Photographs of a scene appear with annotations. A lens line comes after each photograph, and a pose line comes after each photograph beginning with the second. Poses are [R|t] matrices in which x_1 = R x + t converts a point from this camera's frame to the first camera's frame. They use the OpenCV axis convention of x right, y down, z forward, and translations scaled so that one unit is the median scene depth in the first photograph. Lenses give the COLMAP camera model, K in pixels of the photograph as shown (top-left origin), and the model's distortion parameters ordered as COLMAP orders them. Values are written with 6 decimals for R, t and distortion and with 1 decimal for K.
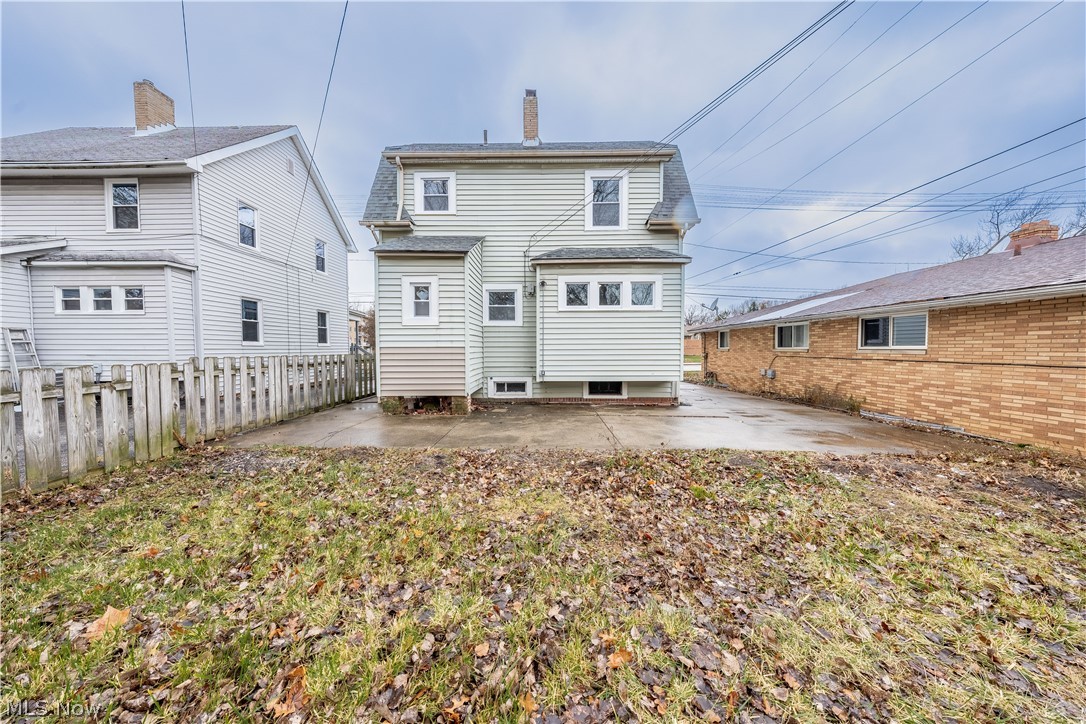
lens RADIAL K [[389.9, 0, 543.0], [0, 389.9, 362.0], [0, 0, 1]] dist [-0.009898, -0.000092]
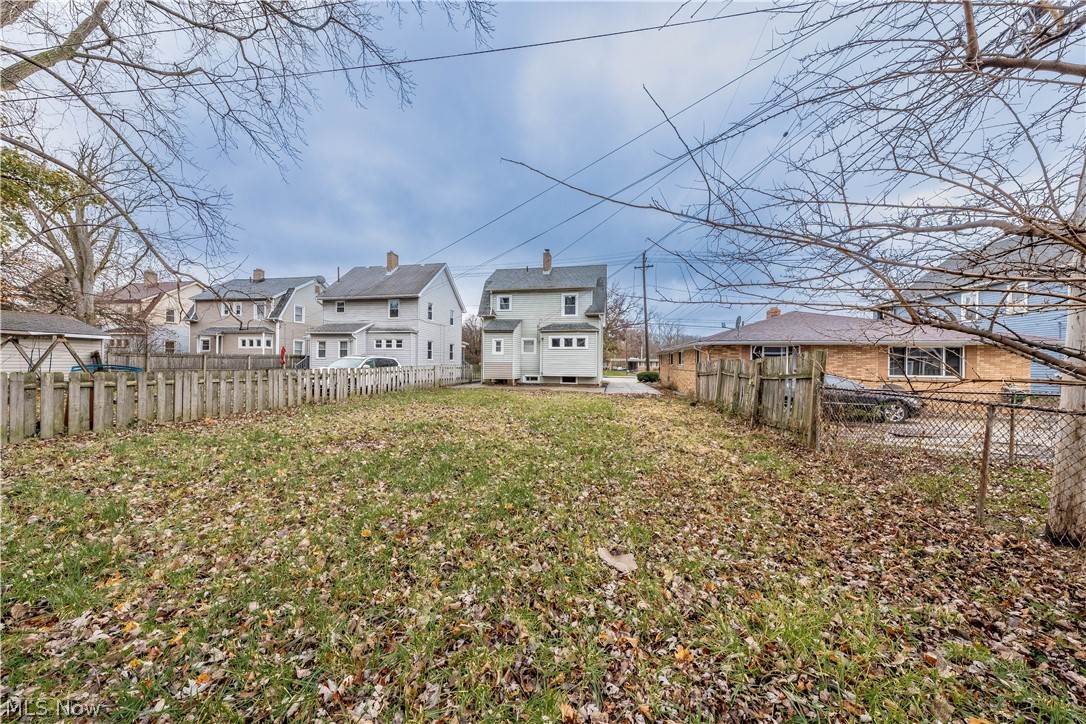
lens RADIAL K [[389.9, 0, 543.0], [0, 389.9, 362.0], [0, 0, 1]] dist [-0.009898, -0.000092]
pose [[0.983321, 0.011116, -0.181538, 0.481823], [-0.018166, 0.999142, -0.037219, 0.055342], [0.180969, 0.039896, 0.982679, -1.586144]]
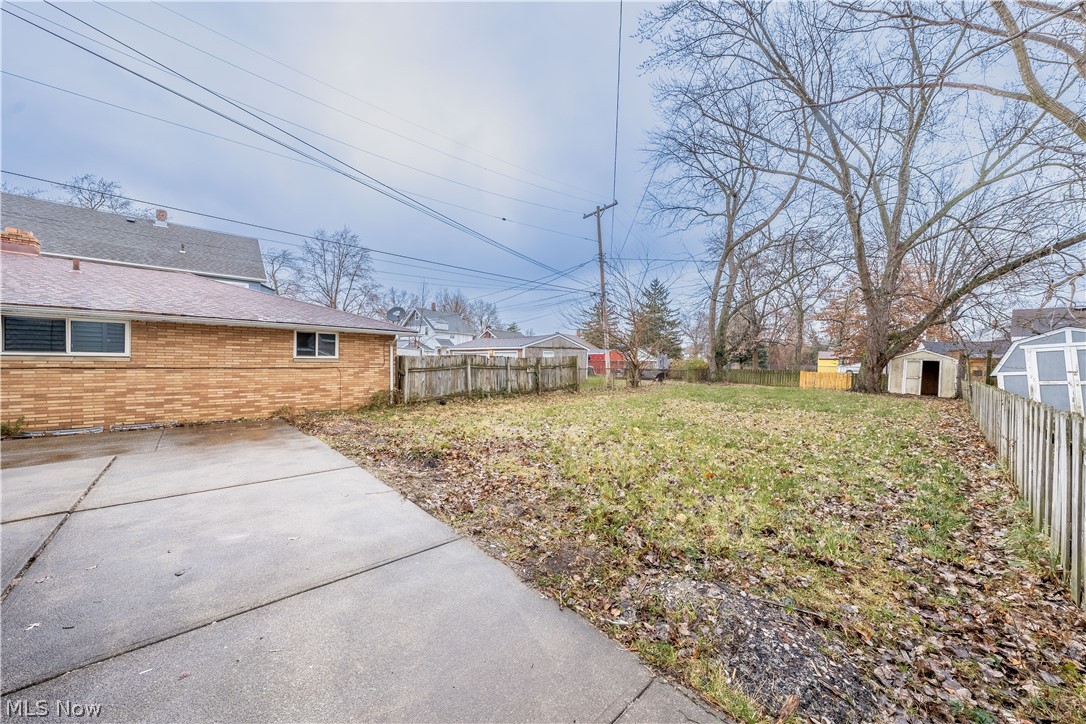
lens RADIAL K [[389.9, 0, 543.0], [0, 389.9, 362.0], [0, 0, 1]] dist [-0.009898, -0.000092]
pose [[-0.709976, -0.004510, 0.704212, -0.522393], [0.015643, 0.999632, 0.022173, -0.021918], [-0.704053, 0.026758, -0.709644, 0.879521]]
